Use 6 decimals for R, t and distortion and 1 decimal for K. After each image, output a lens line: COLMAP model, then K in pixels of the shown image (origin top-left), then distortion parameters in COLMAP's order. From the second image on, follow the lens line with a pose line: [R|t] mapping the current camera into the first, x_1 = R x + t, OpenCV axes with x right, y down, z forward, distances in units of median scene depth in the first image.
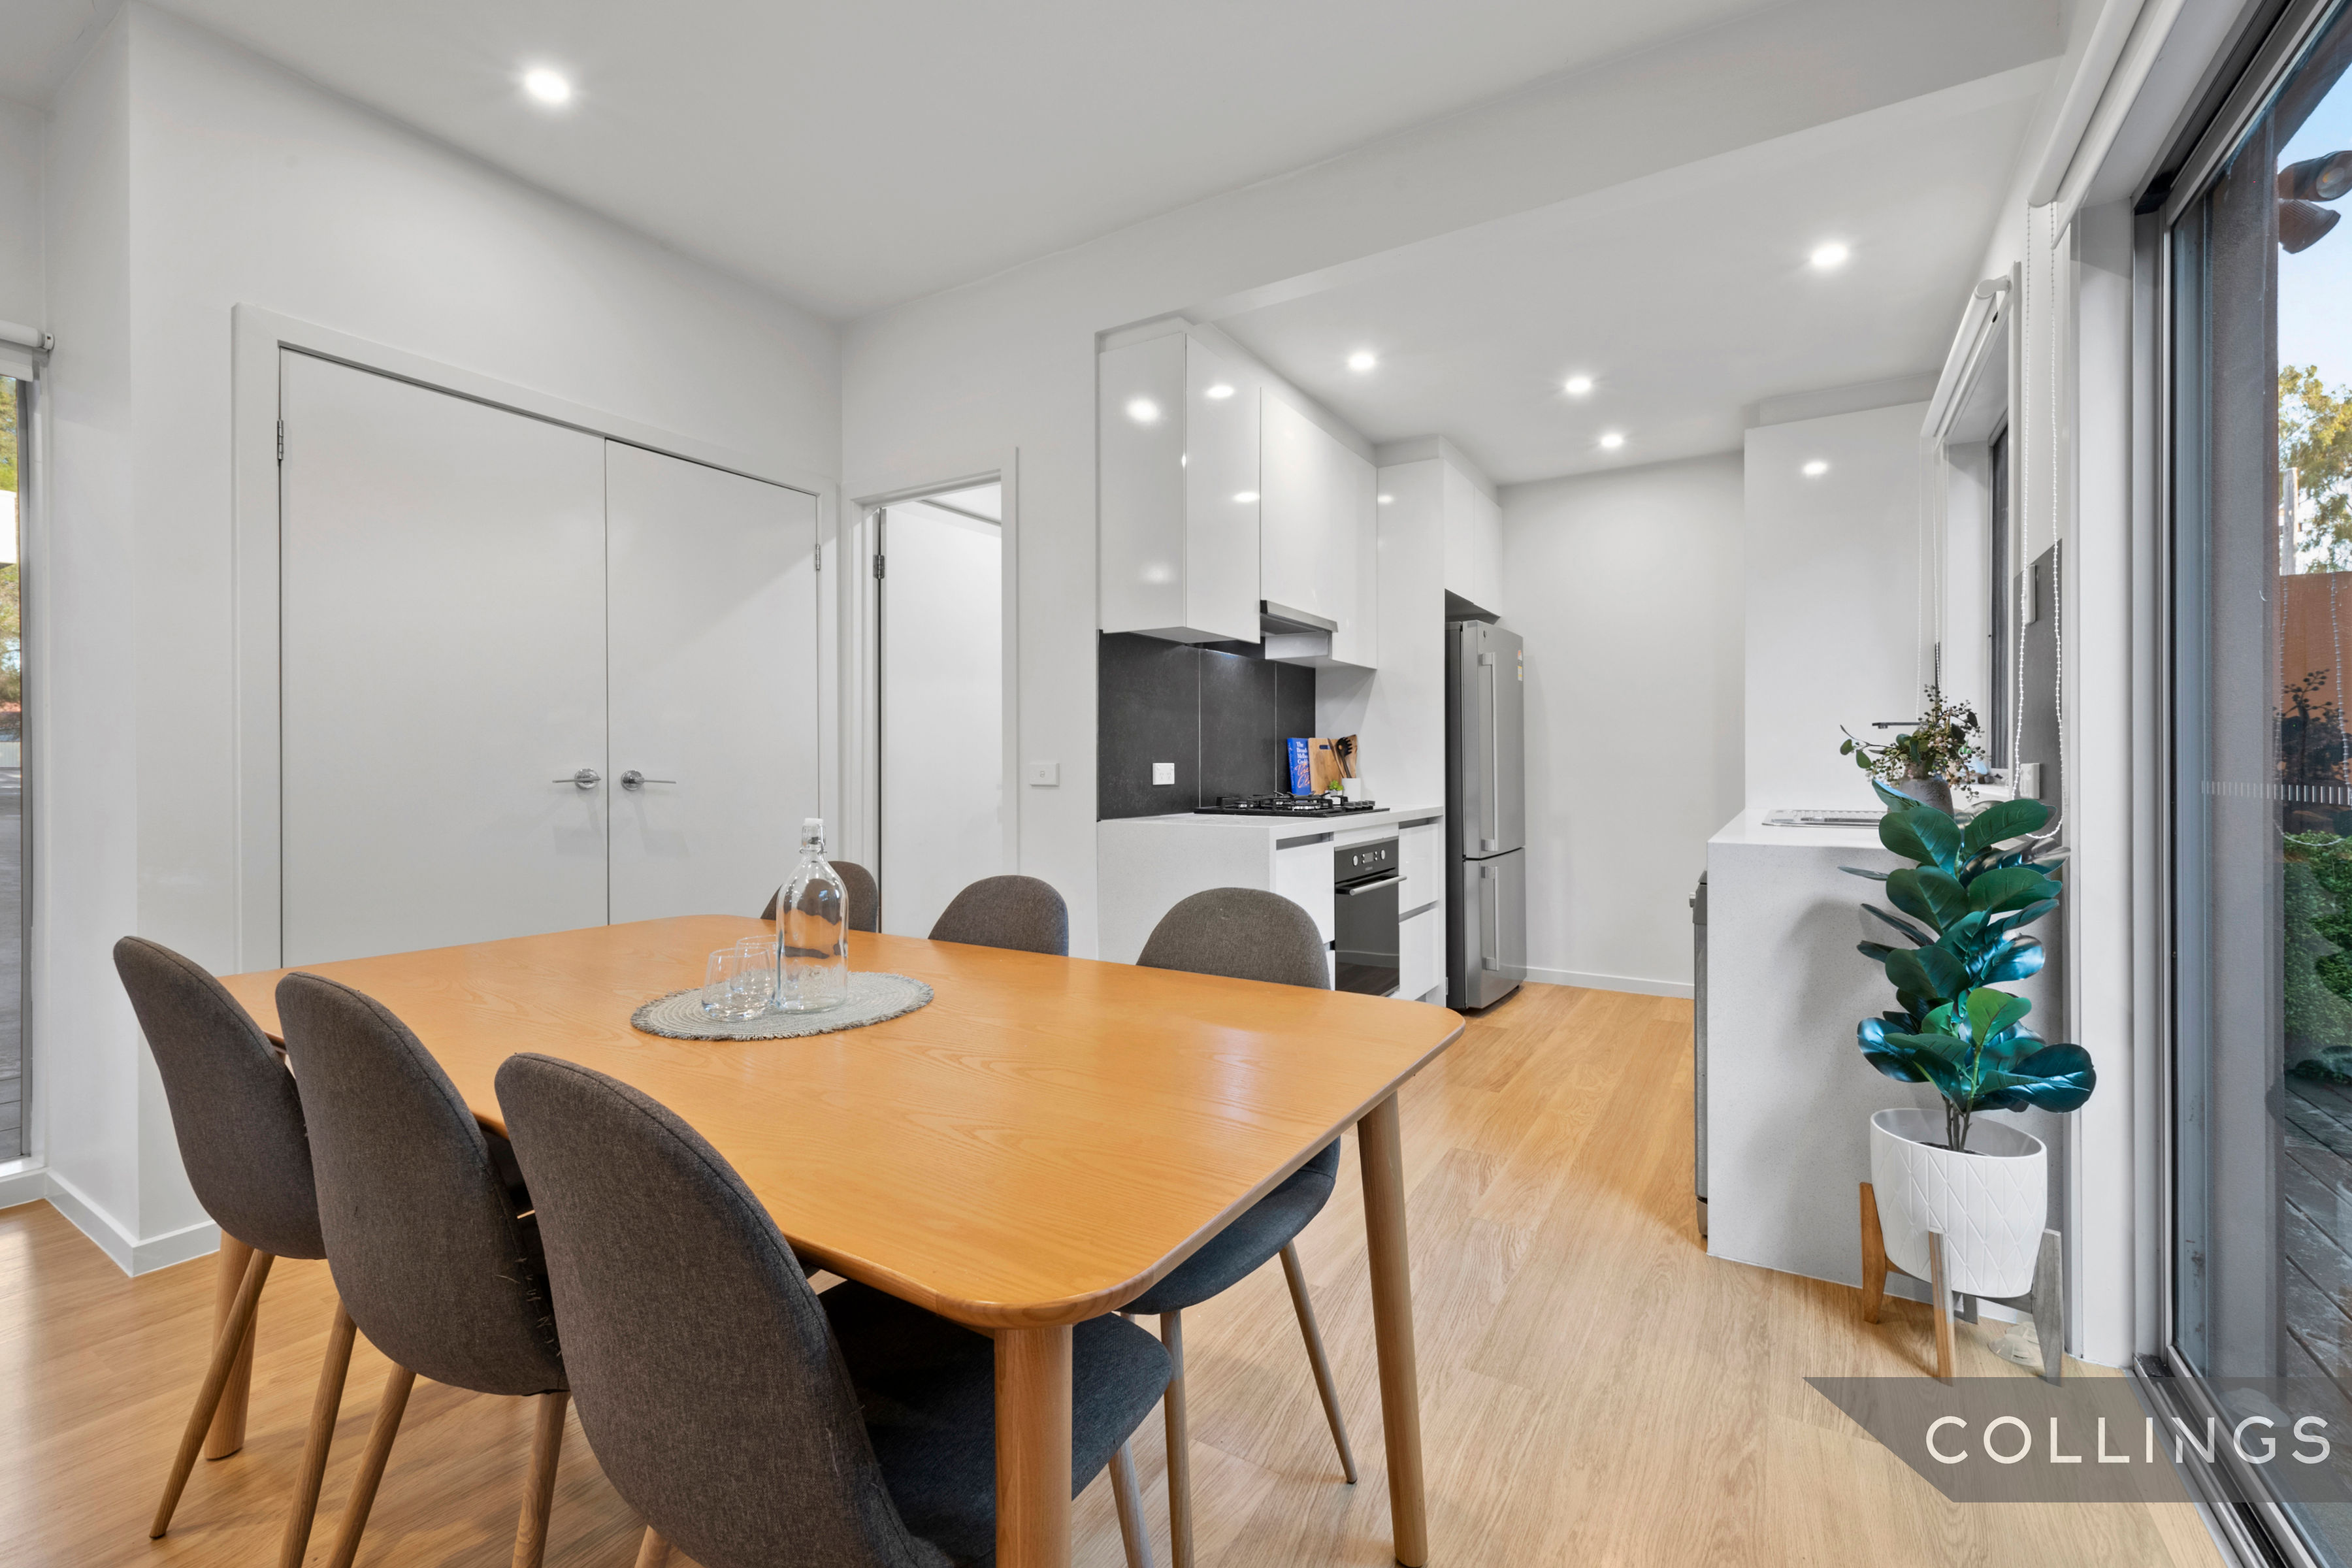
lens RADIAL K [[986.8, 0, 1176.0], [0, 986.8, 784.0], [0, 0, 1]] dist [-0.000151, 0.000032]
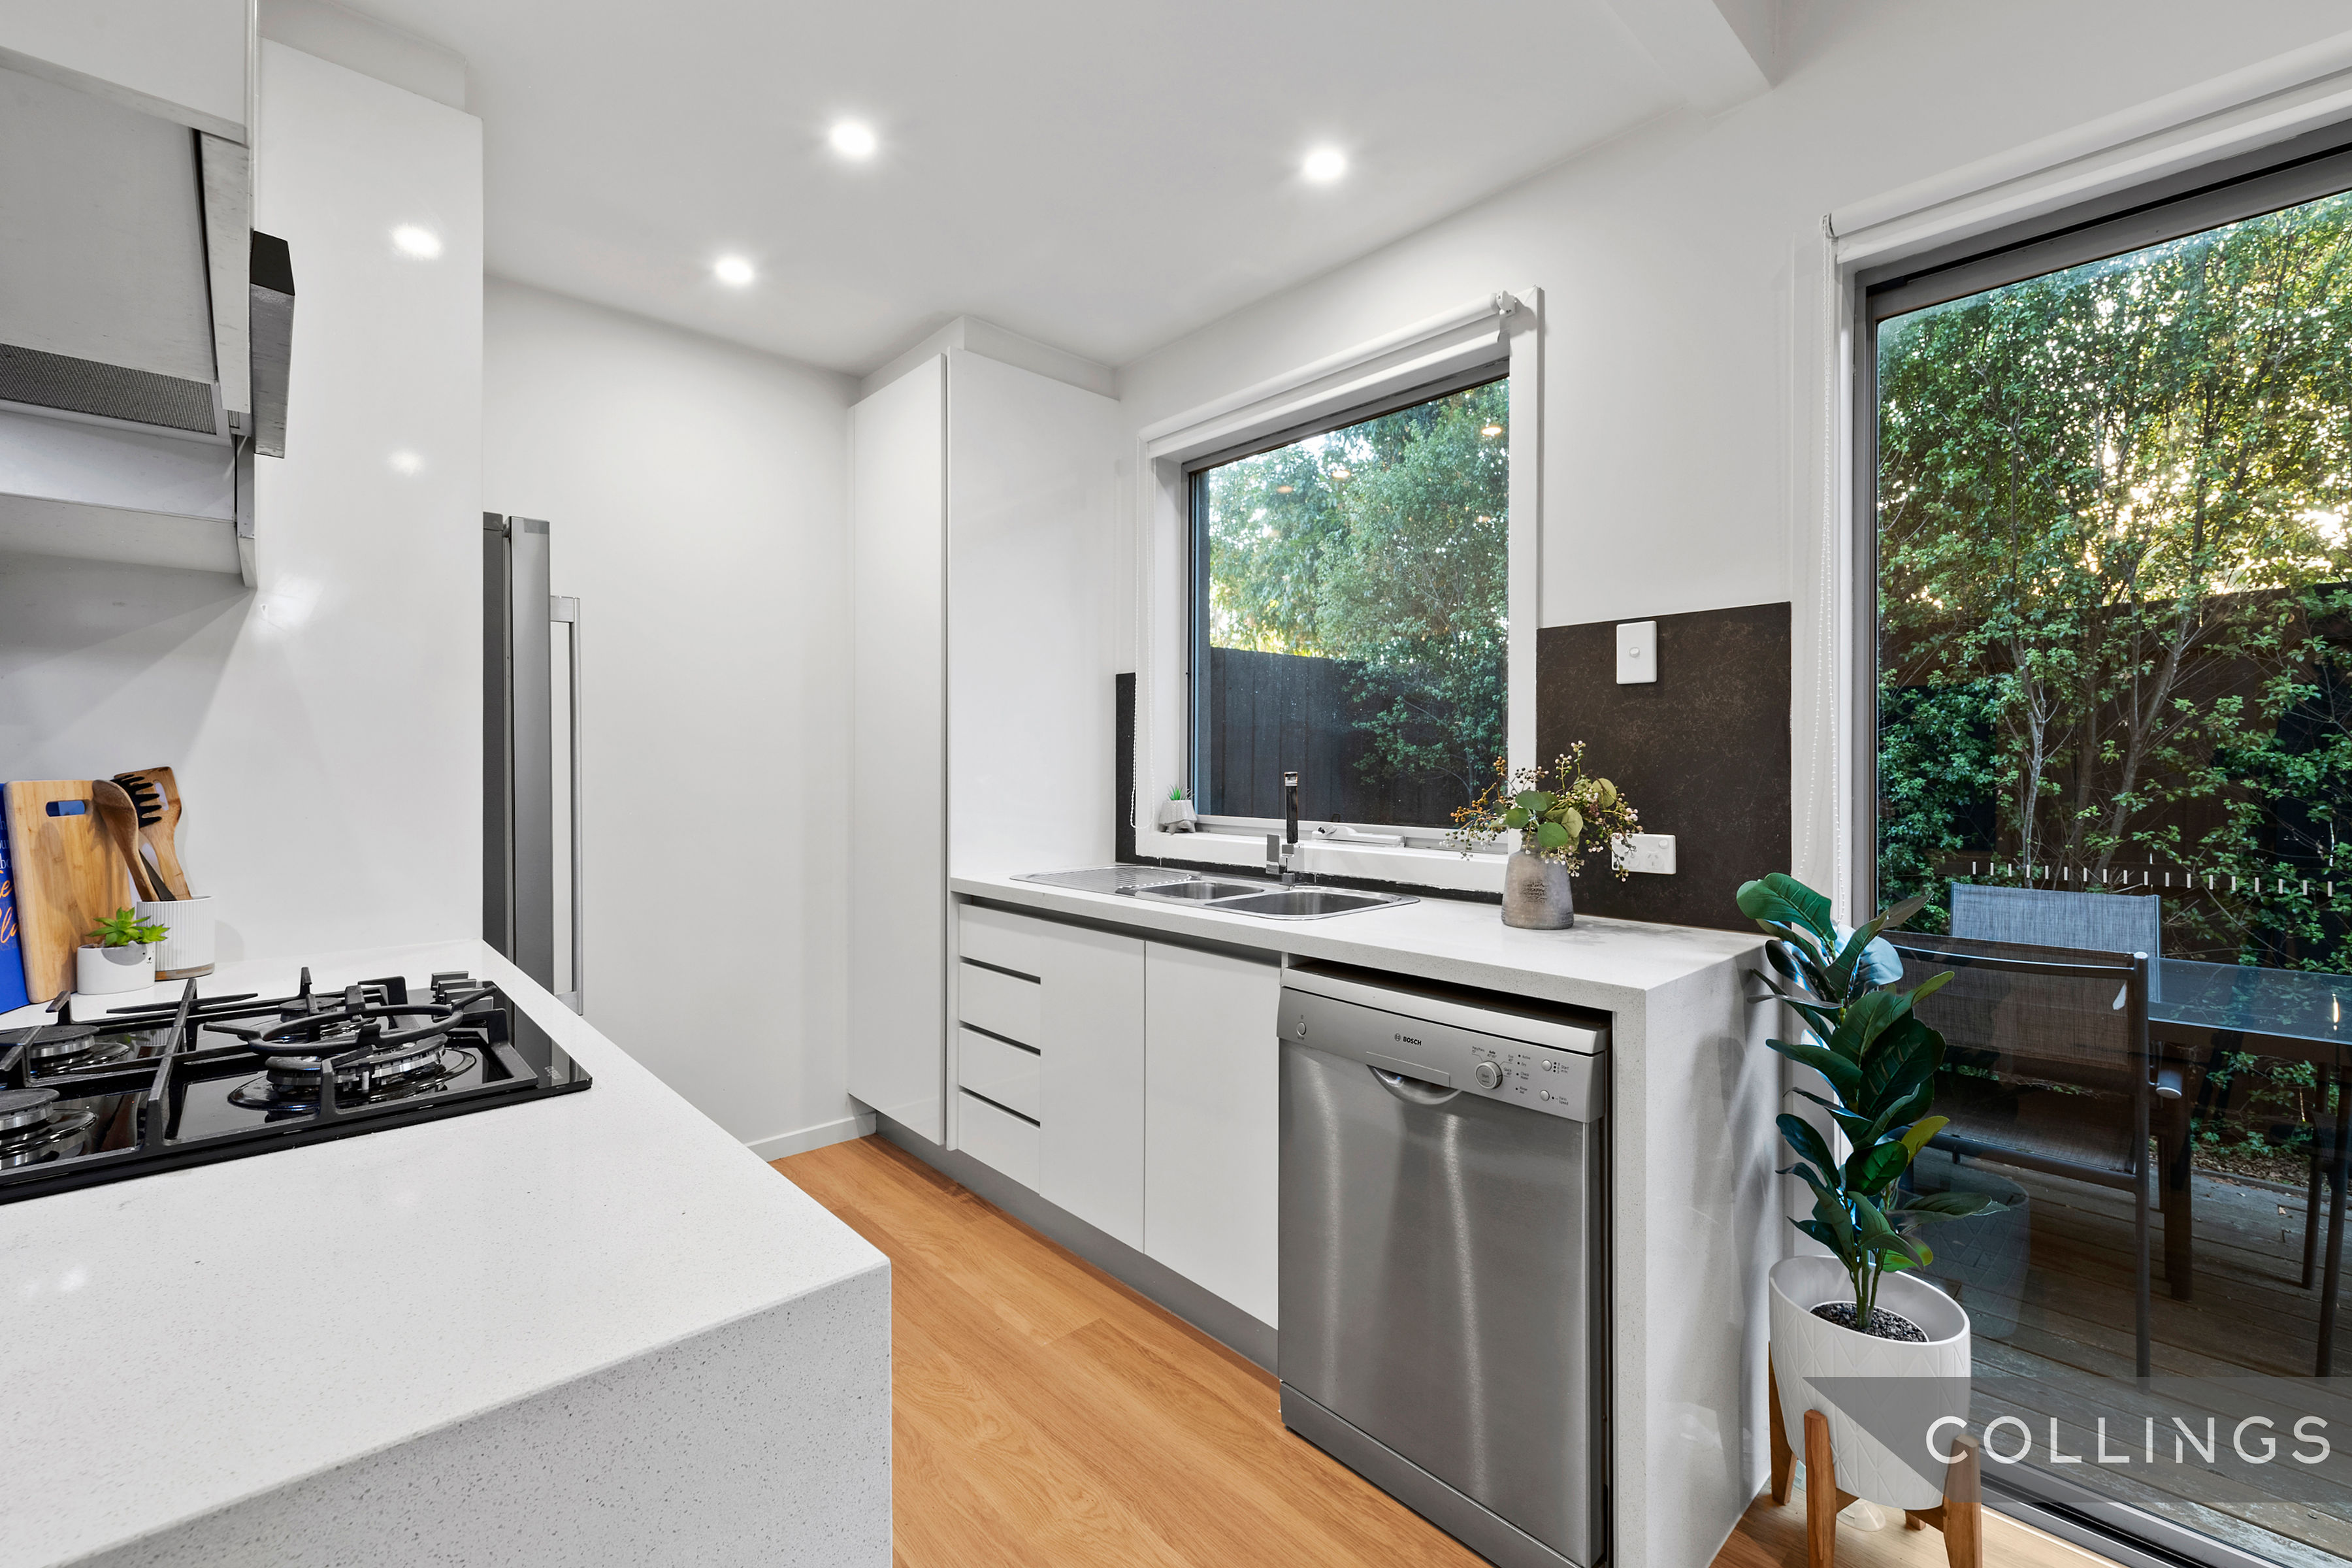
lens RADIAL K [[986.8, 0, 1176.0], [0, 986.8, 784.0], [0, 0, 1]] dist [-0.000151, 0.000032]
pose [[0.262740, -0.013964, 0.964766, -0.058659], [0.018207, 0.999789, 0.009512, -0.041722], [-0.964695, 0.015067, 0.262939, 0.579925]]
